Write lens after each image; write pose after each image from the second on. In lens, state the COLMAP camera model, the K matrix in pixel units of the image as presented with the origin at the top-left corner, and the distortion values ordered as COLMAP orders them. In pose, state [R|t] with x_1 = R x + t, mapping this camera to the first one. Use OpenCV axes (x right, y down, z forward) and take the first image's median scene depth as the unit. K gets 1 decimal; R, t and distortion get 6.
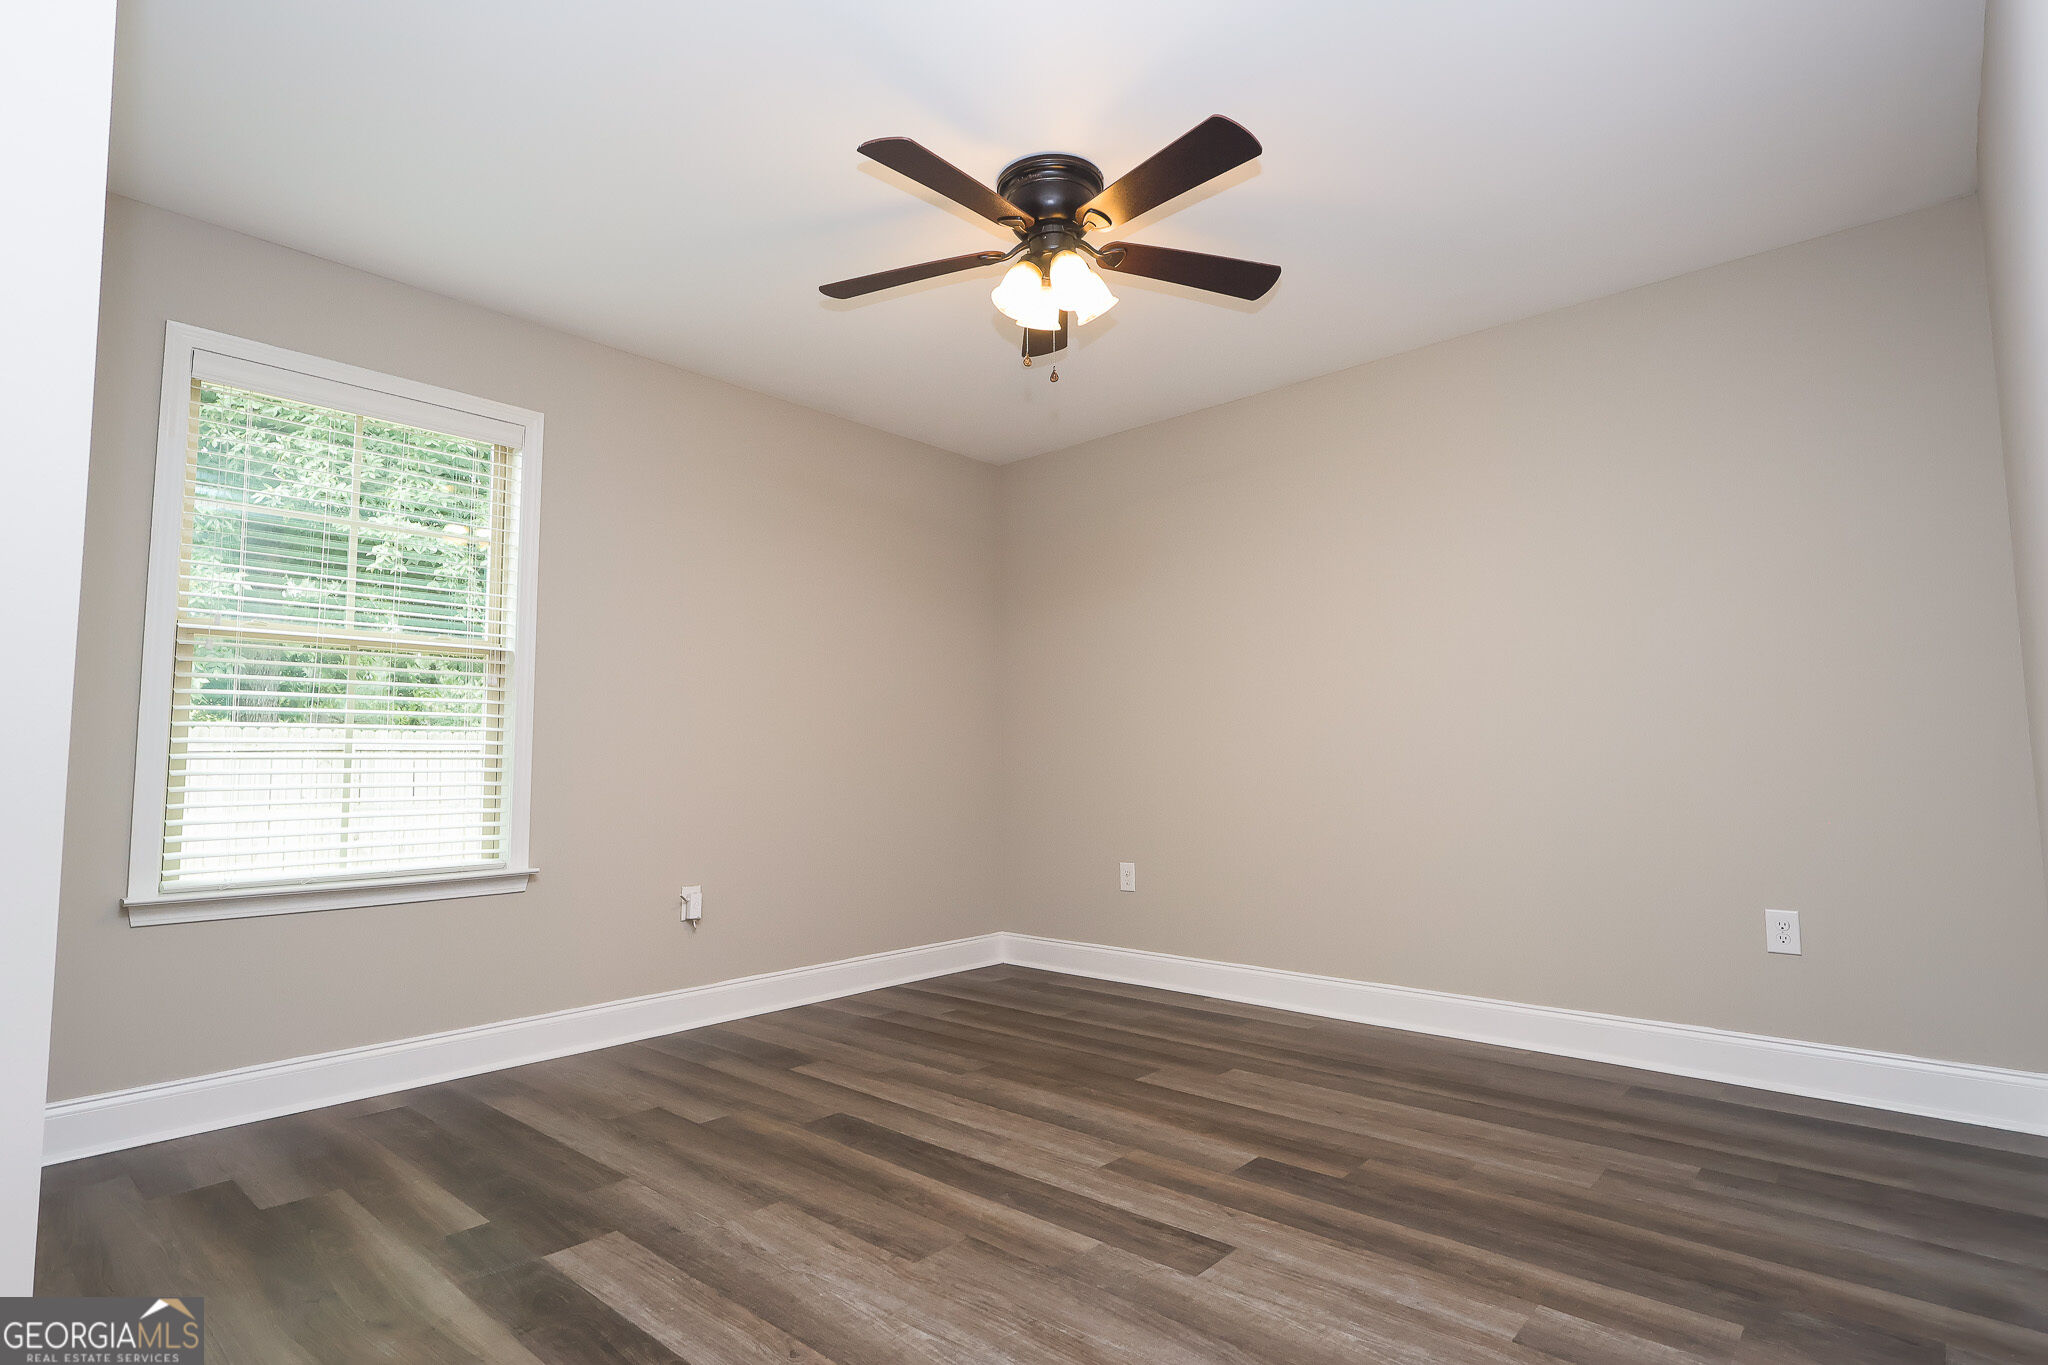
lens RADIAL K [[1042.5, 0, 1026.6], [0, 1042.5, 681.3], [0, 0, 1]] dist [-0.000414, -0.000153]
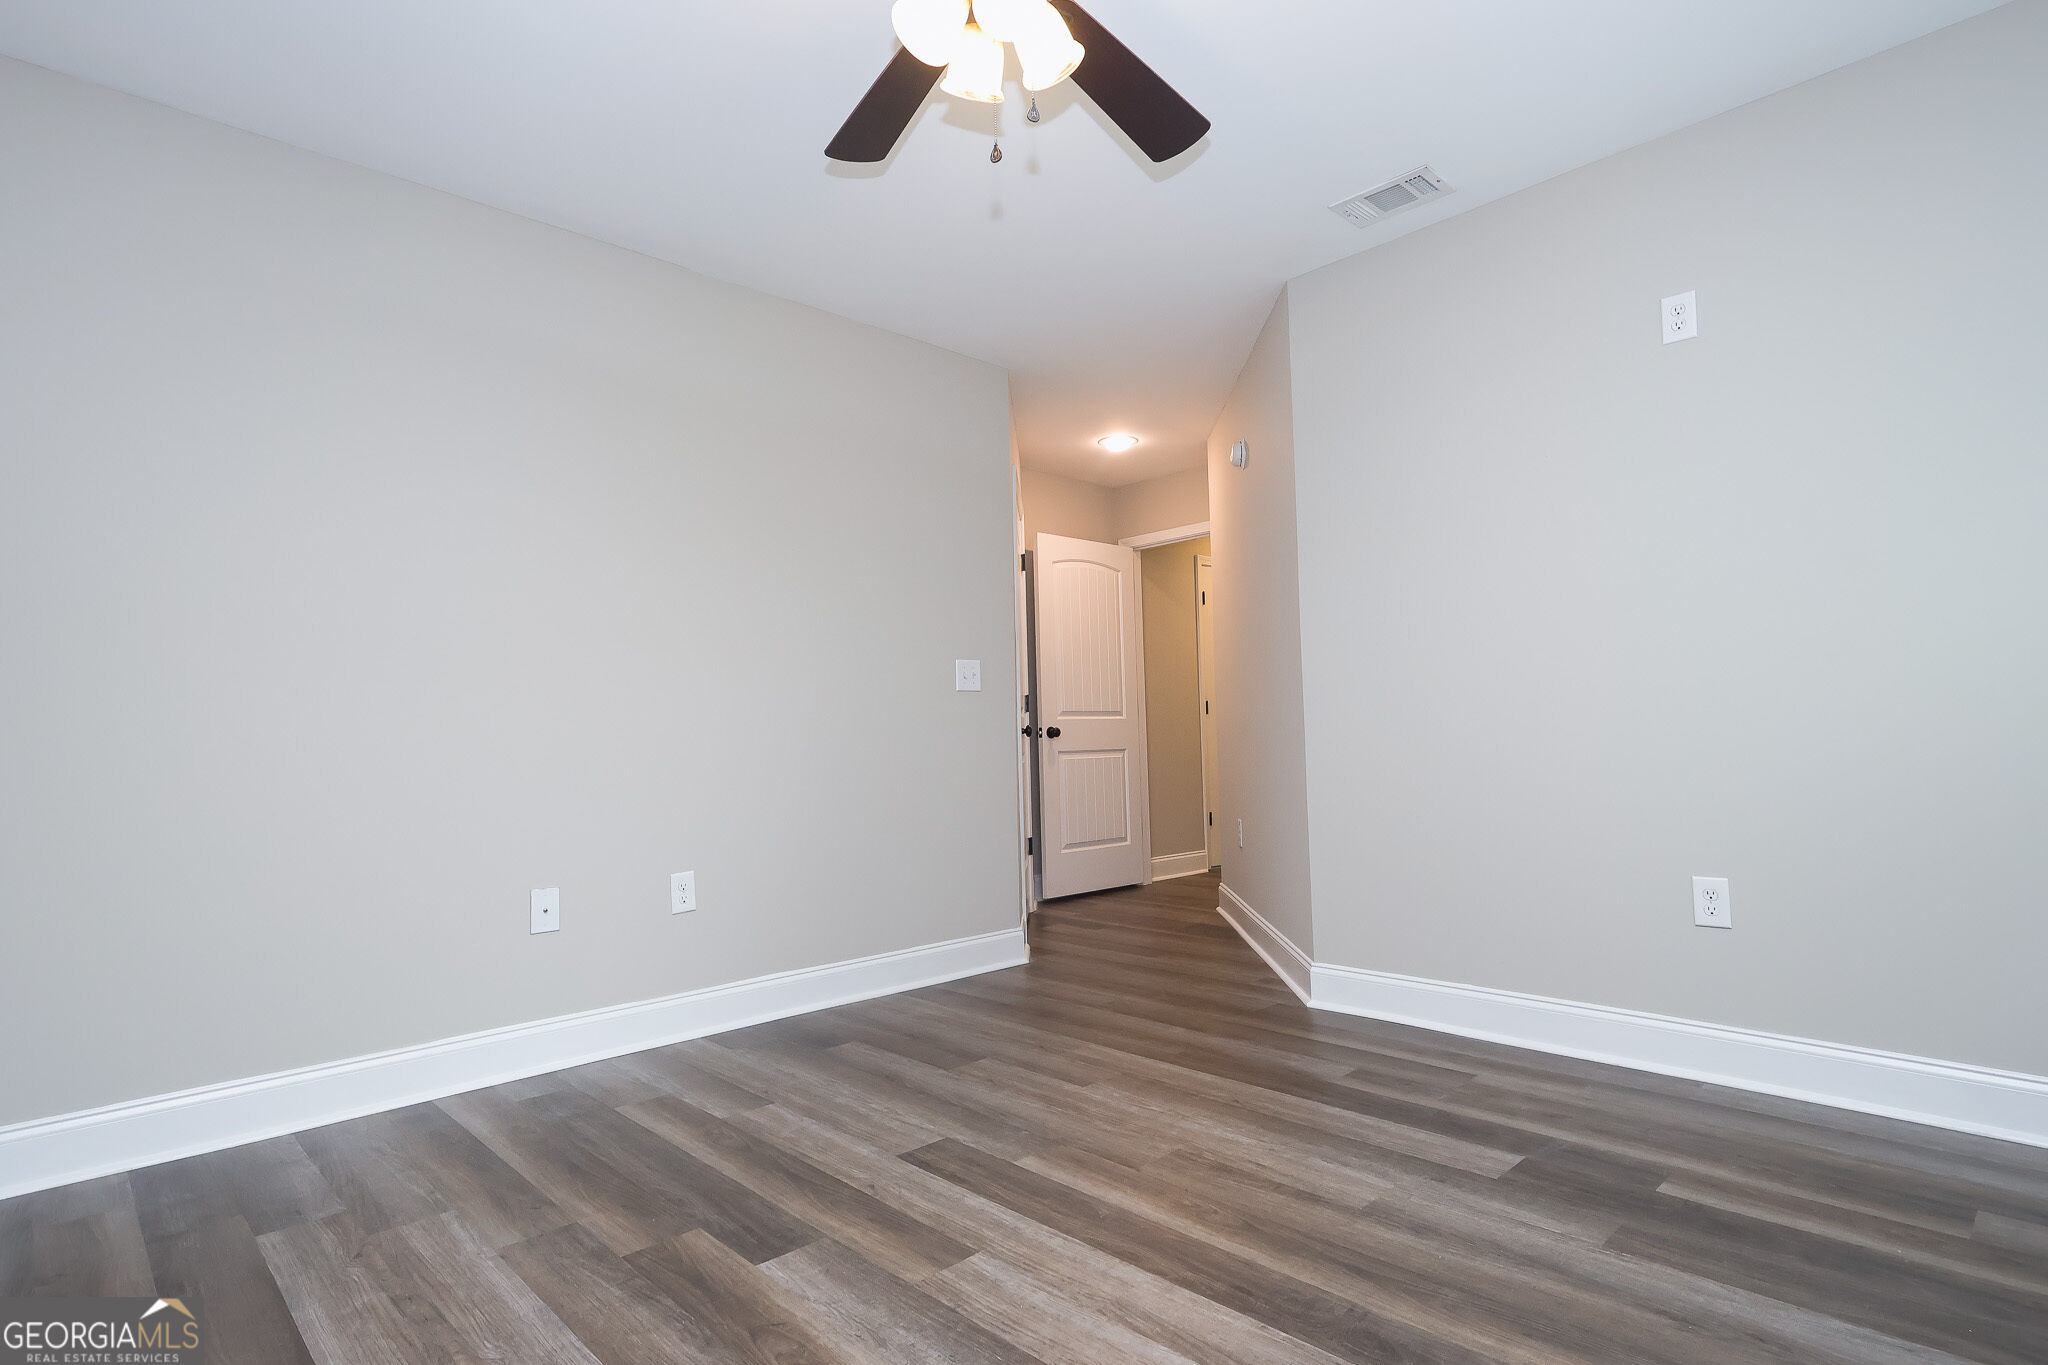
lens RADIAL K [[1042.5, 0, 1026.6], [0, 1042.5, 681.3], [0, 0, 1]] dist [-0.000414, -0.000153]
pose [[-0.996567, 0.036891, 0.074114, -0.038952], [0.026204, 0.989761, -0.140310, 0.180752], [-0.078532, -0.137886, -0.987330, 2.002094]]
